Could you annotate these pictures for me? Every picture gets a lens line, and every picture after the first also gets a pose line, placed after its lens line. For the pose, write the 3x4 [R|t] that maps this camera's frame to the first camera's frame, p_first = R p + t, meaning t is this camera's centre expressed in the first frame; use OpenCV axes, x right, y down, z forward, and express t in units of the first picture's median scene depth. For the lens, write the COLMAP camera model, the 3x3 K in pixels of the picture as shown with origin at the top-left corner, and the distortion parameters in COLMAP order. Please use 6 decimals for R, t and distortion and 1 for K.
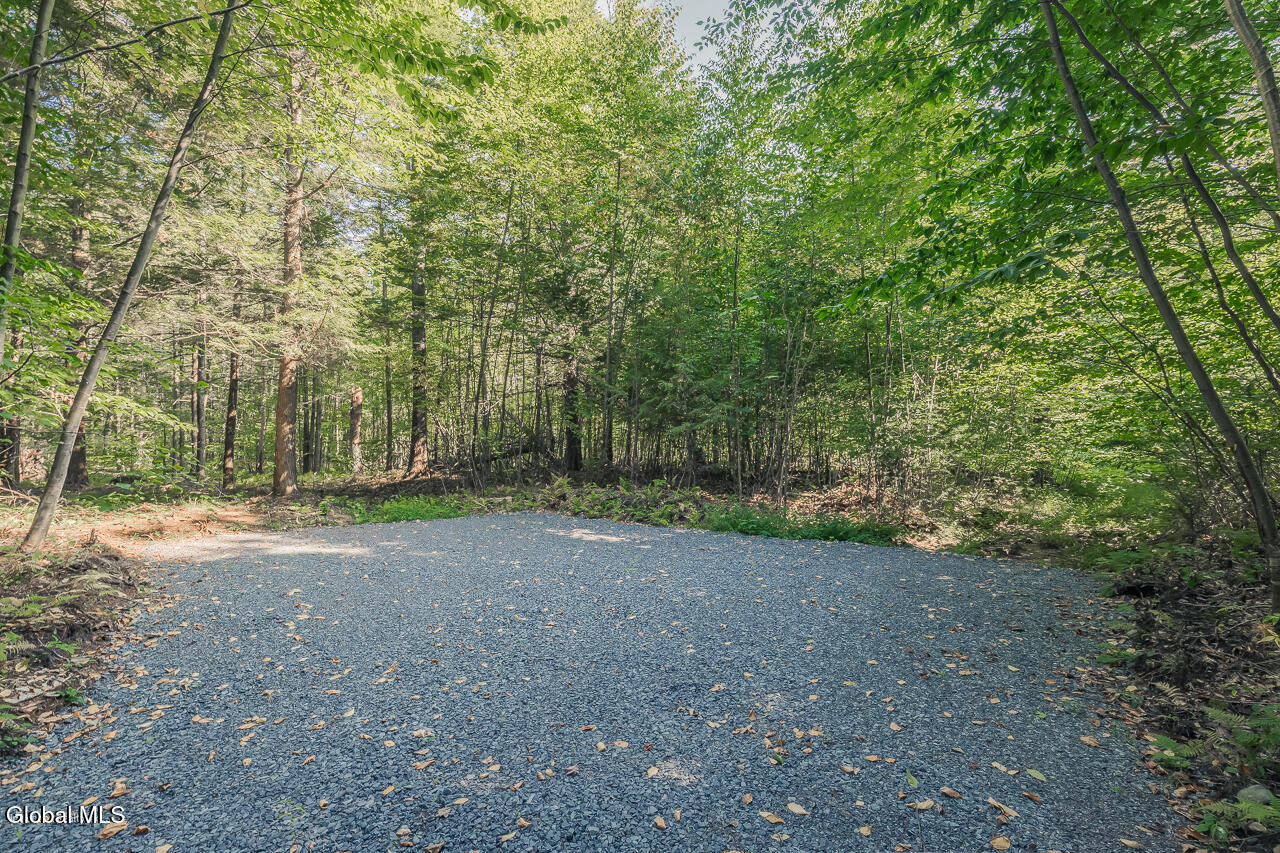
lens RADIAL K [[586.0, 0, 640.0], [0, 586.0, 426.5], [0, 0, 1]] dist [0.000113, 0.000712]
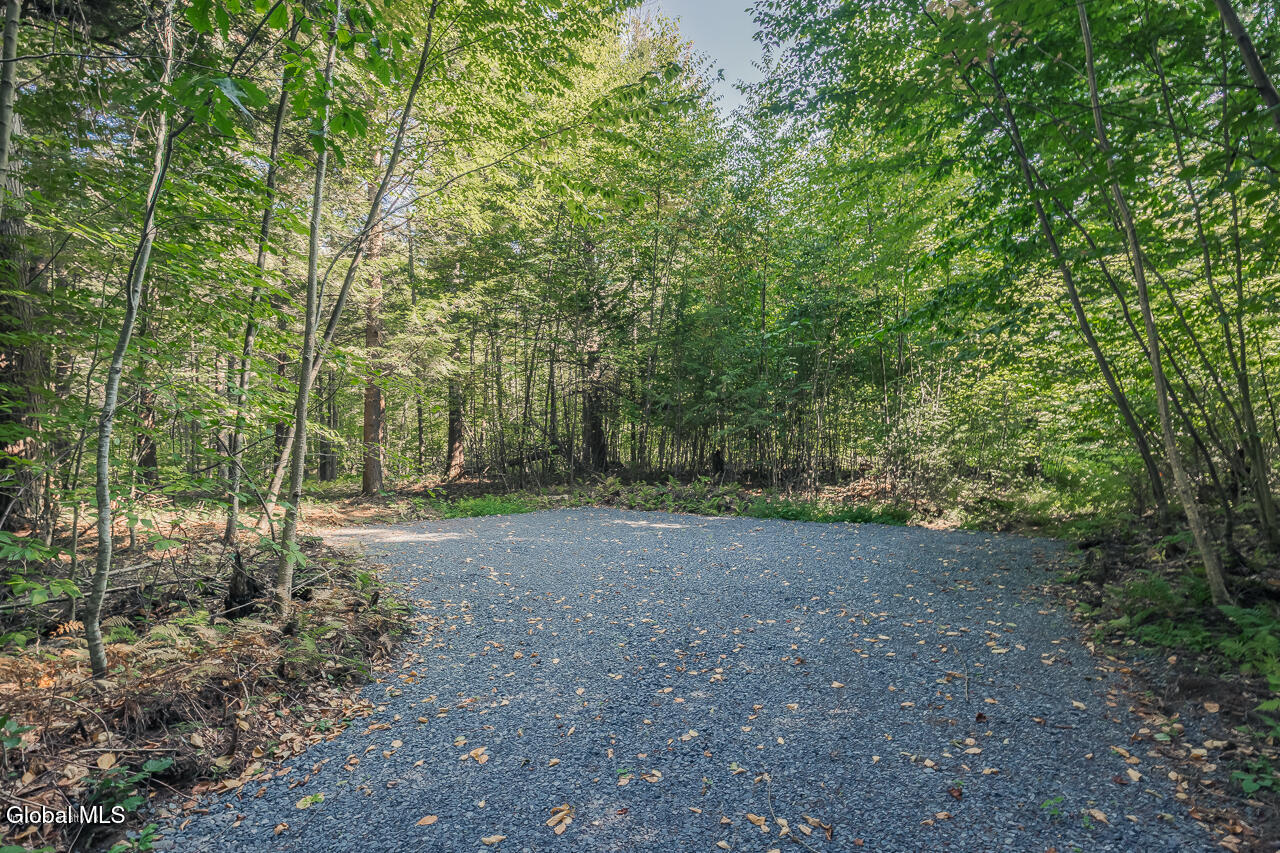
lens RADIAL K [[636.9, 0, 640.0], [0, 636.9, 426.5], [0, 0, 1]] dist [0.000775, 0.000354]
pose [[0.999215, -0.011861, 0.037807, -0.141697], [0.012017, 0.999920, -0.003890, -0.003541], [-0.037758, 0.004341, 0.999277, -0.244468]]
